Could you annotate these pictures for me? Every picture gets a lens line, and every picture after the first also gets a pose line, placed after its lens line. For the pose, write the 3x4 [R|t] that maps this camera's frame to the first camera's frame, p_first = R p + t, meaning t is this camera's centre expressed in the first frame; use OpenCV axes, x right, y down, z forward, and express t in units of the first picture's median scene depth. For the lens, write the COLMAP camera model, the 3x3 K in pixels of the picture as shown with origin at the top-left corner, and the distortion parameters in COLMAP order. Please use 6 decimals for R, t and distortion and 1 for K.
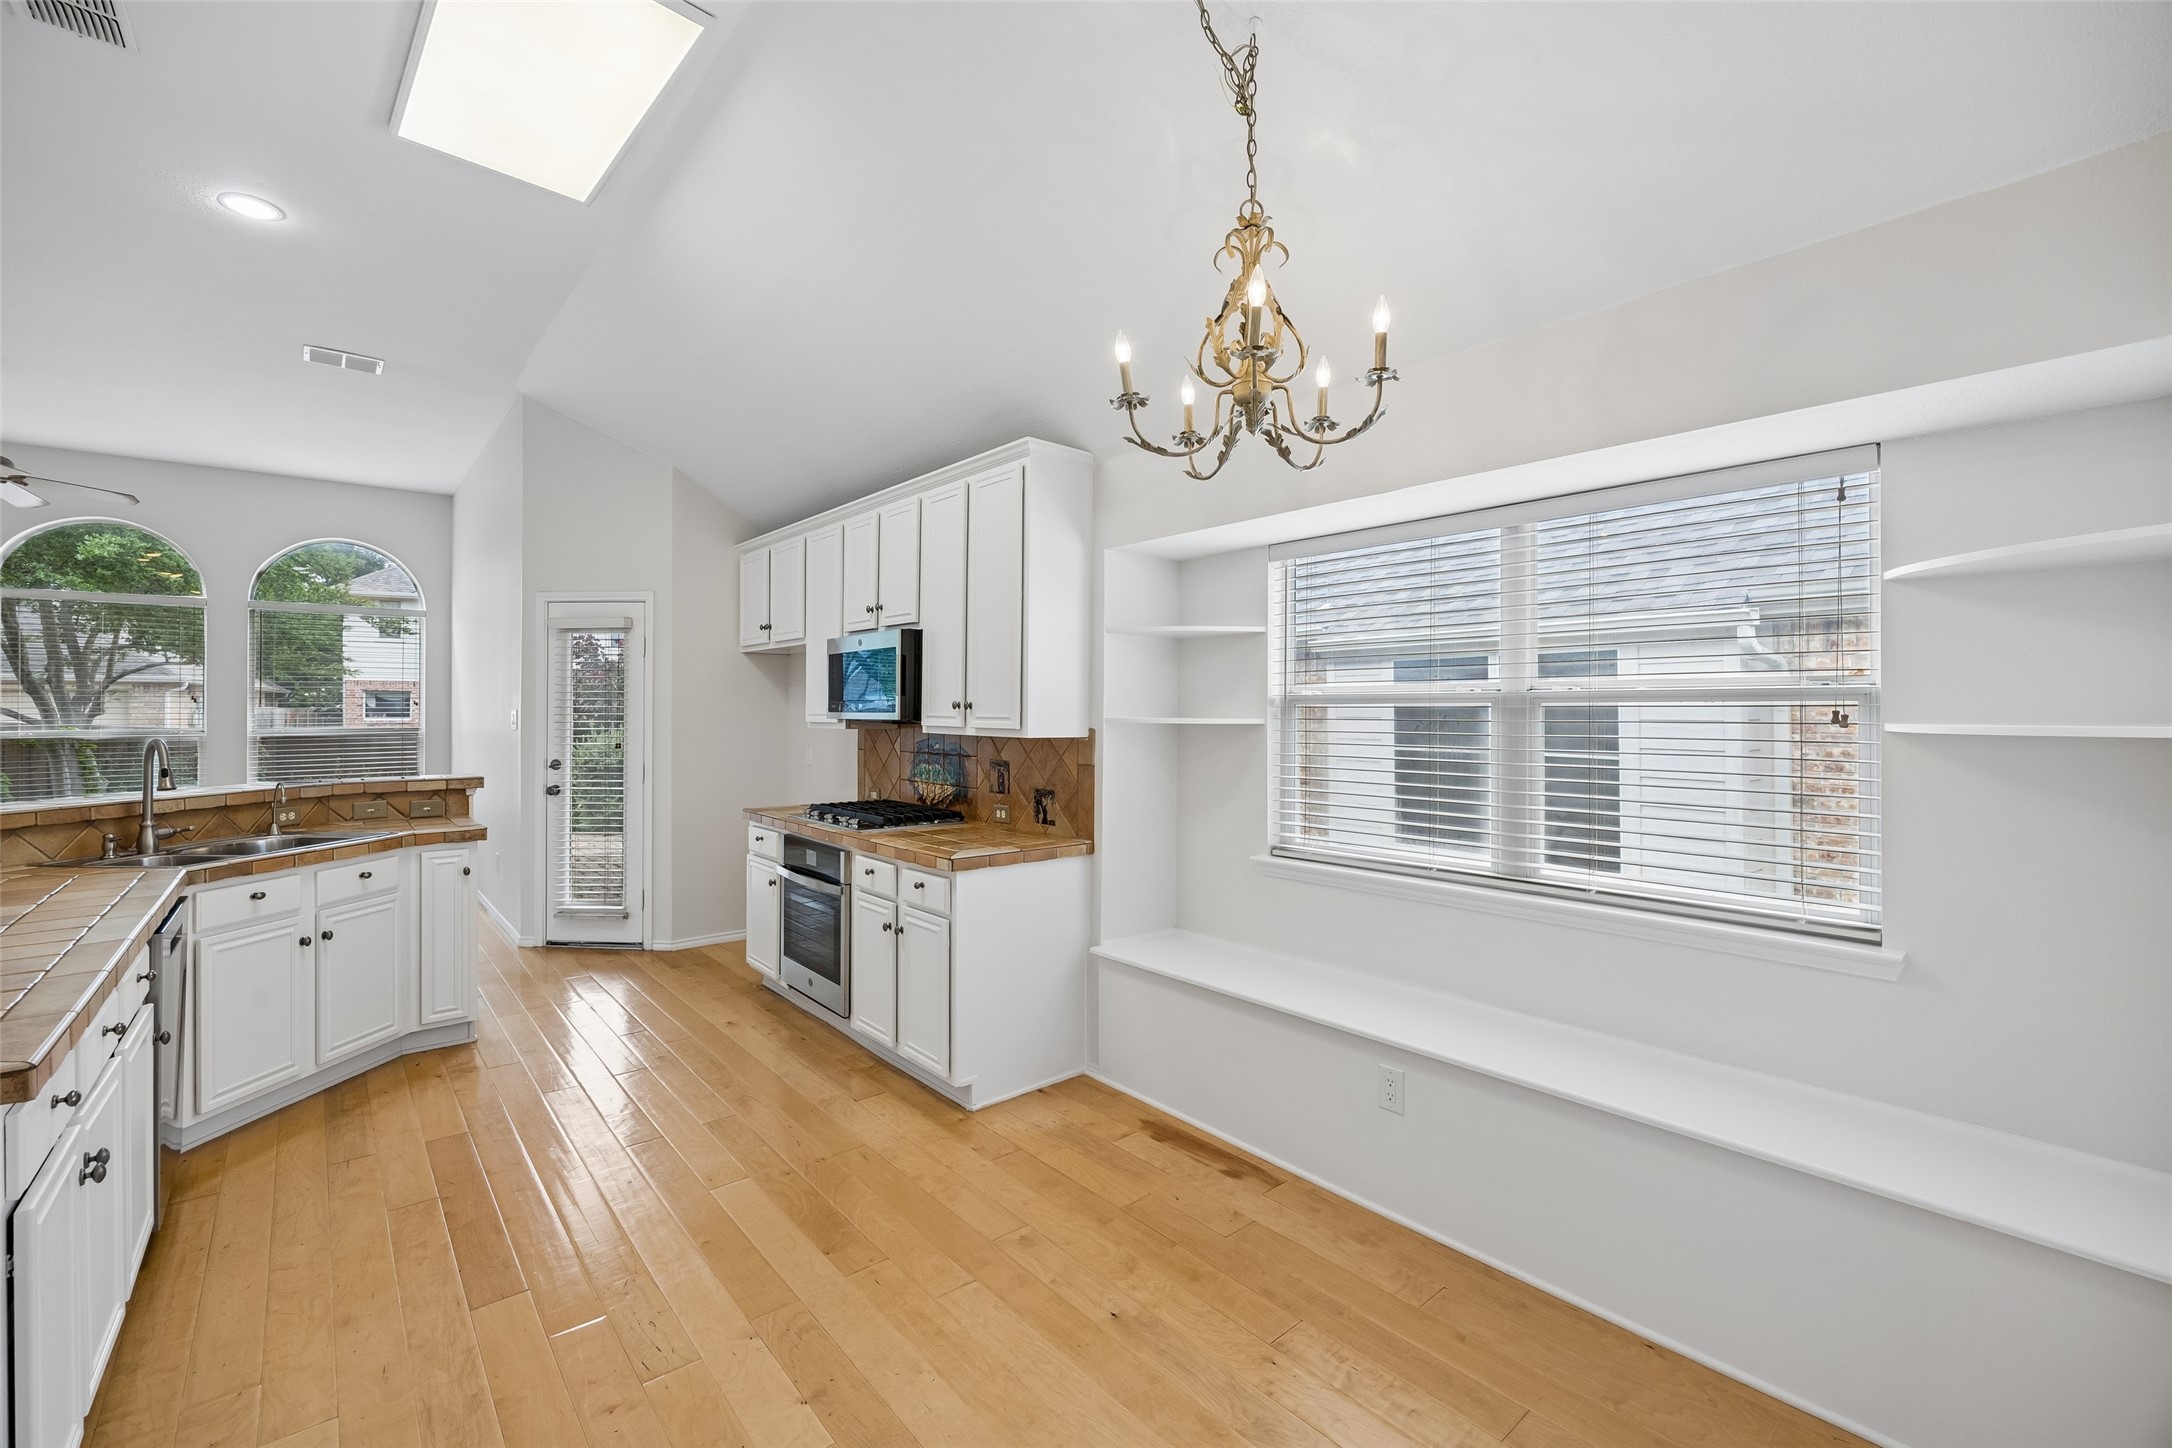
lens RADIAL K [[922.1, 0, 1079.0], [0, 922.1, 713.3], [0, 0, 1]] dist [-0.000226, 0.000192]
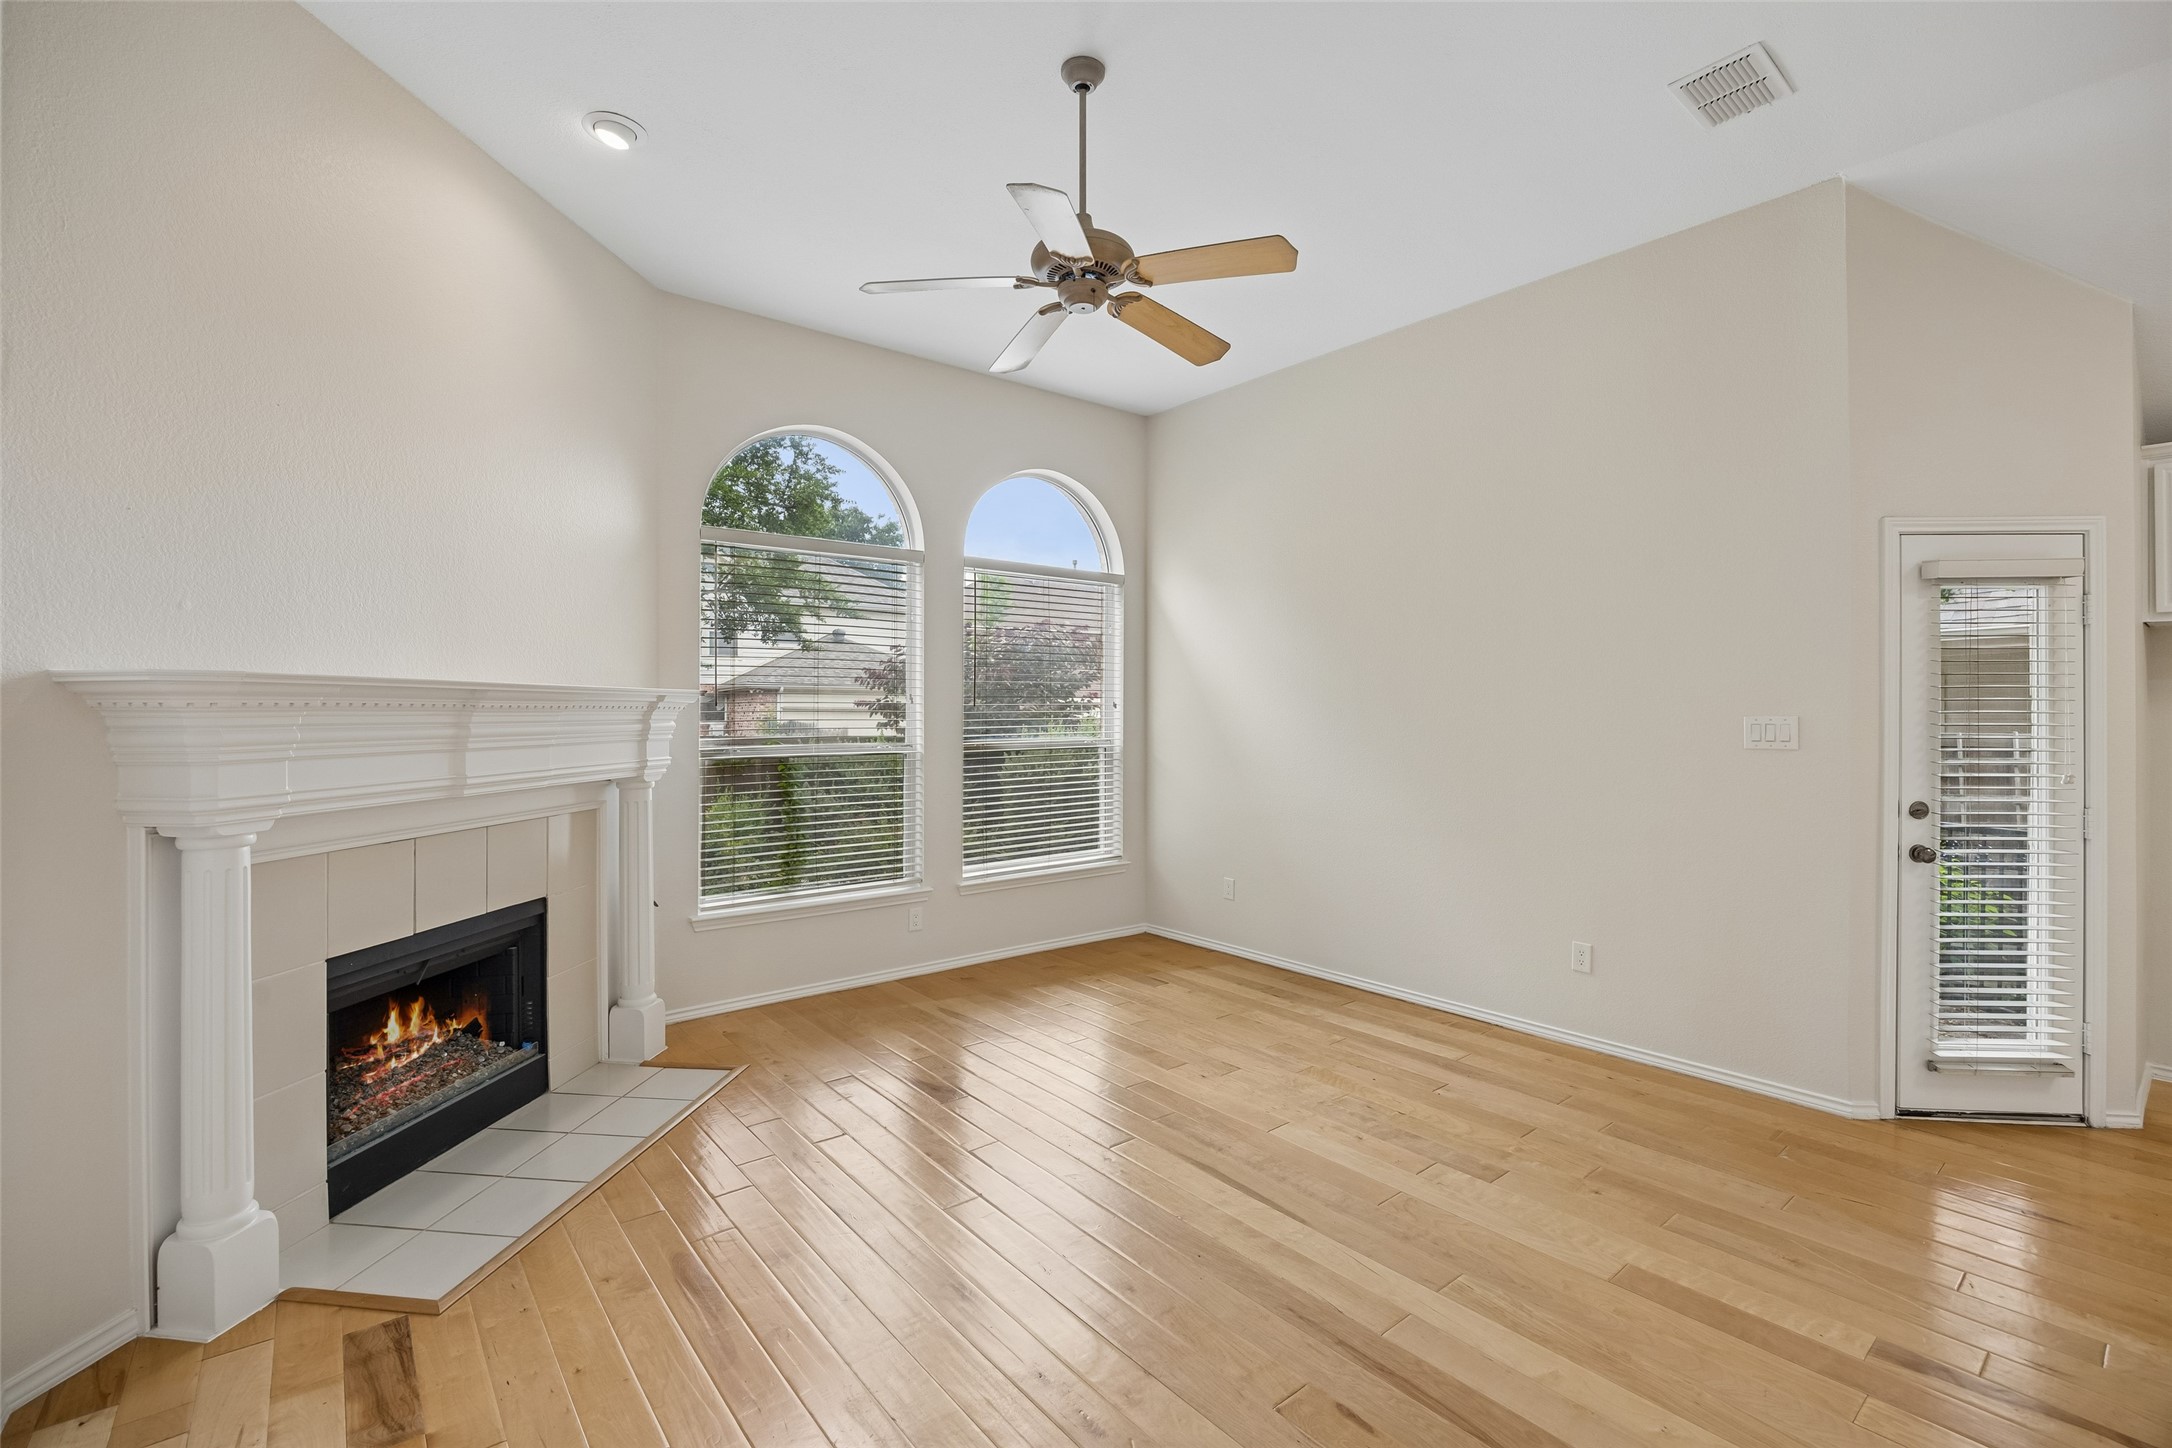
lens RADIAL K [[952.4, 0, 1096.6], [0, 952.4, 717.2], [0, 0, 1]] dist [-0.011971, 0.000025]
pose [[0.999970, 0.002399, -0.007366, -1.420504], [-0.002400, 0.999997, -0.000041, -0.003182], [0.007366, 0.000059, 0.999973, 0.514745]]
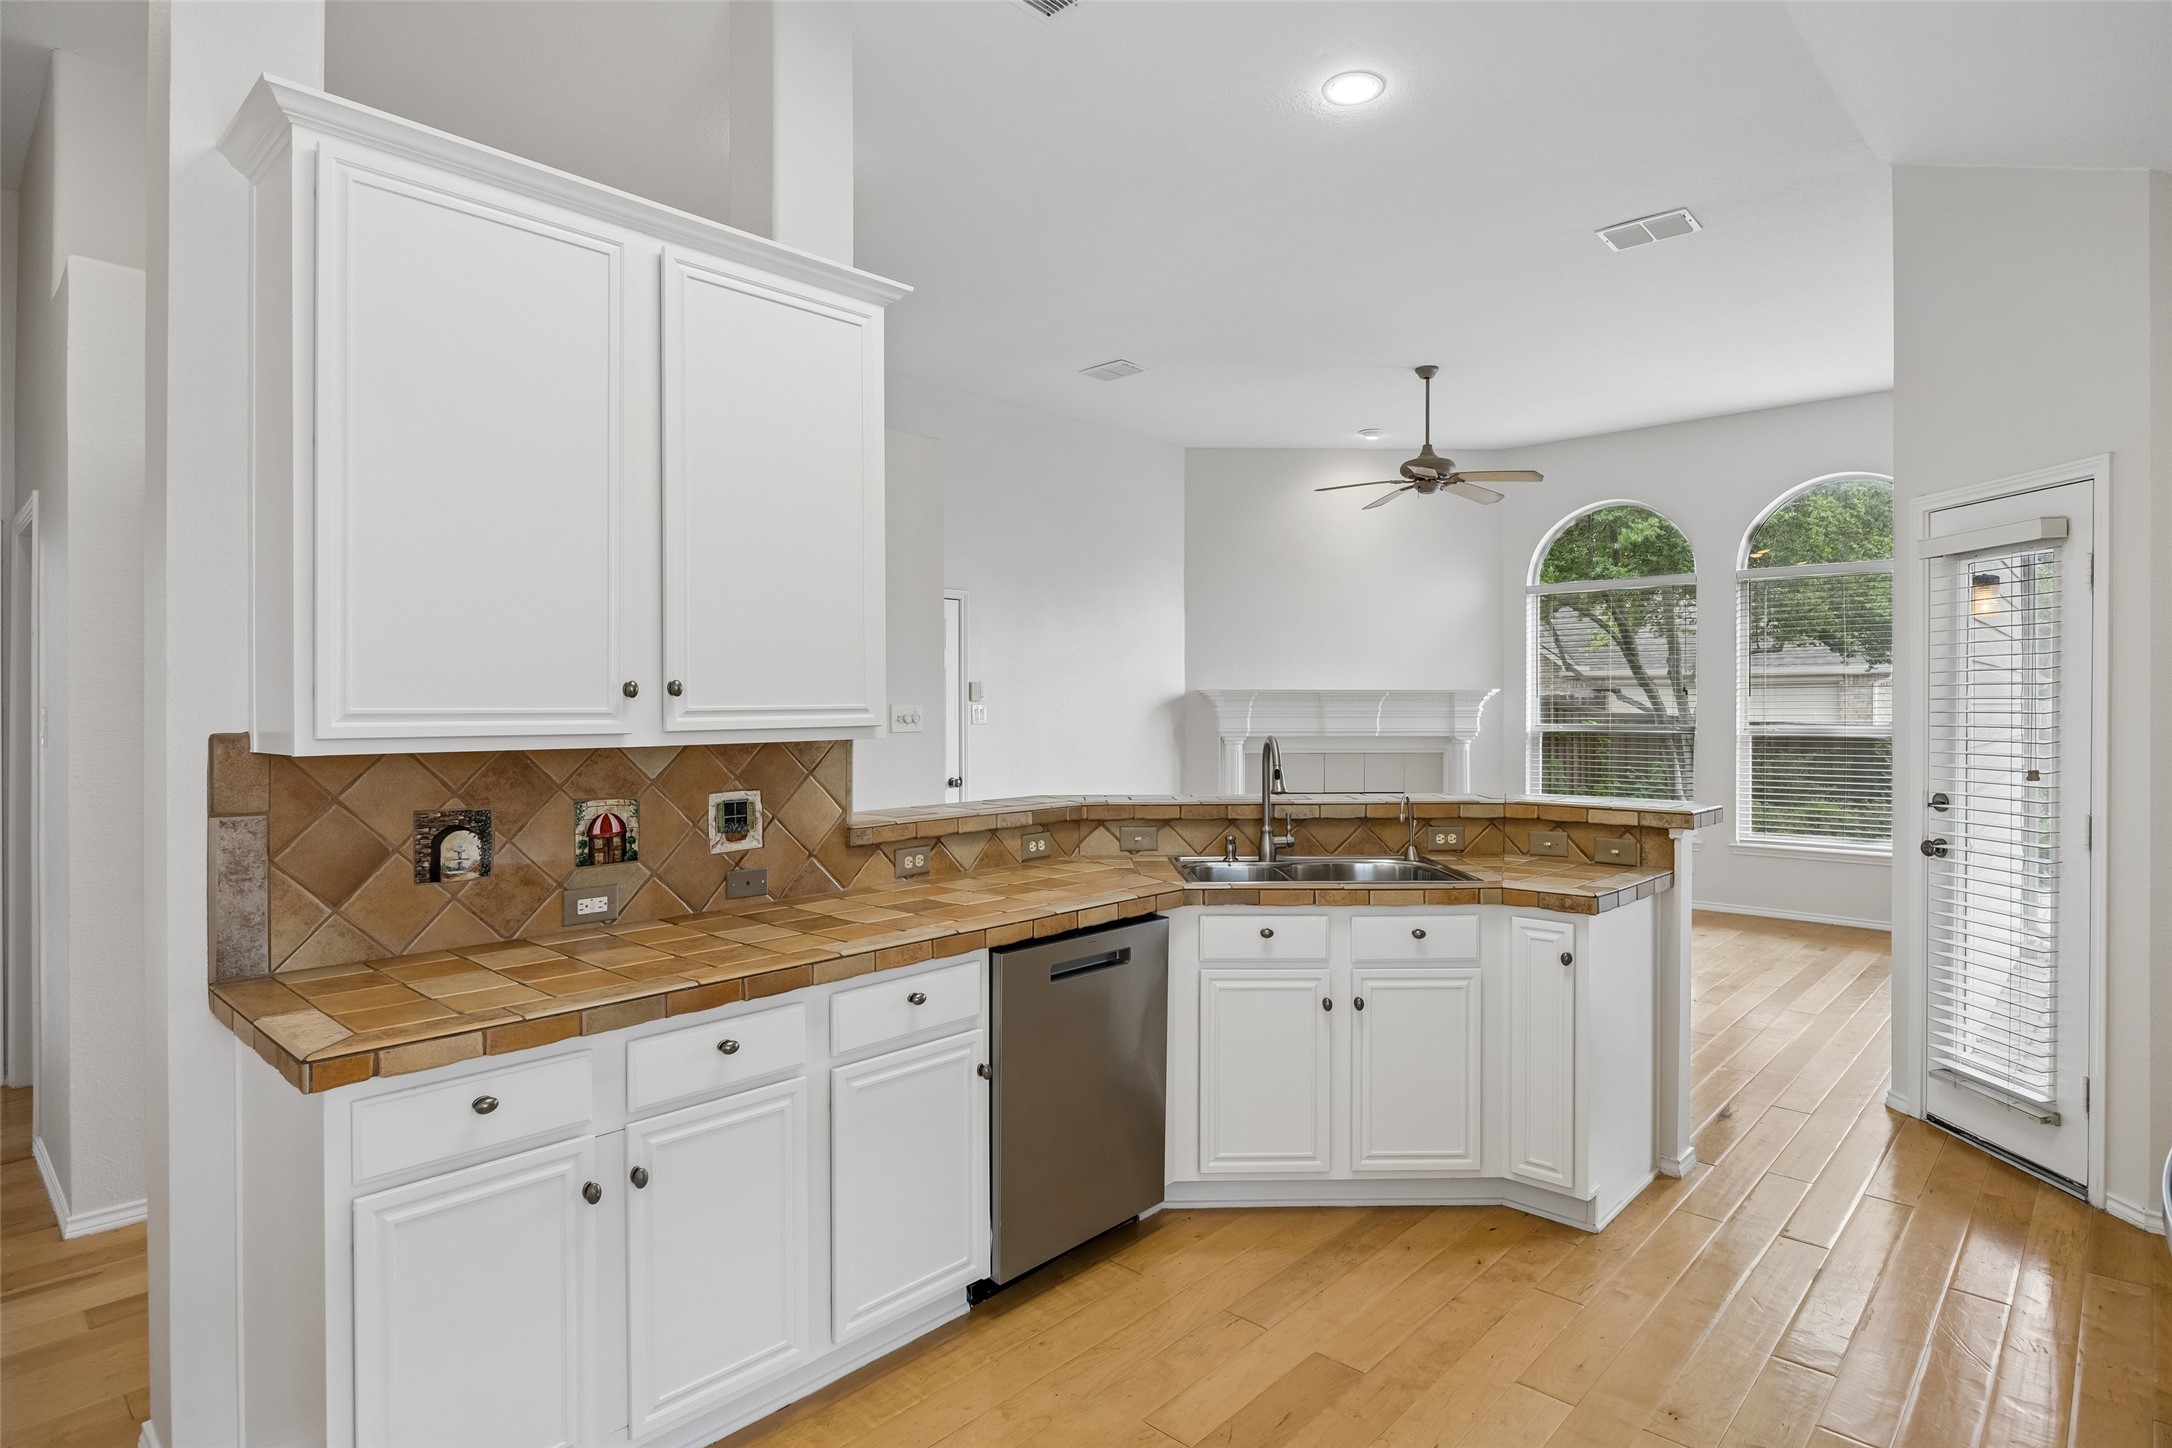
lens RADIAL K [[1144.0, 0, 1091.2], [0, 1144.0, 708.0], [0, 0, 1]] dist [0.001569, -0.000660]
pose [[0.132307, 0.005456, -0.991194, 0.064628], [-0.003335, 0.999982, 0.005059, -0.003777], [0.991203, 0.002637, 0.132323, 0.522142]]
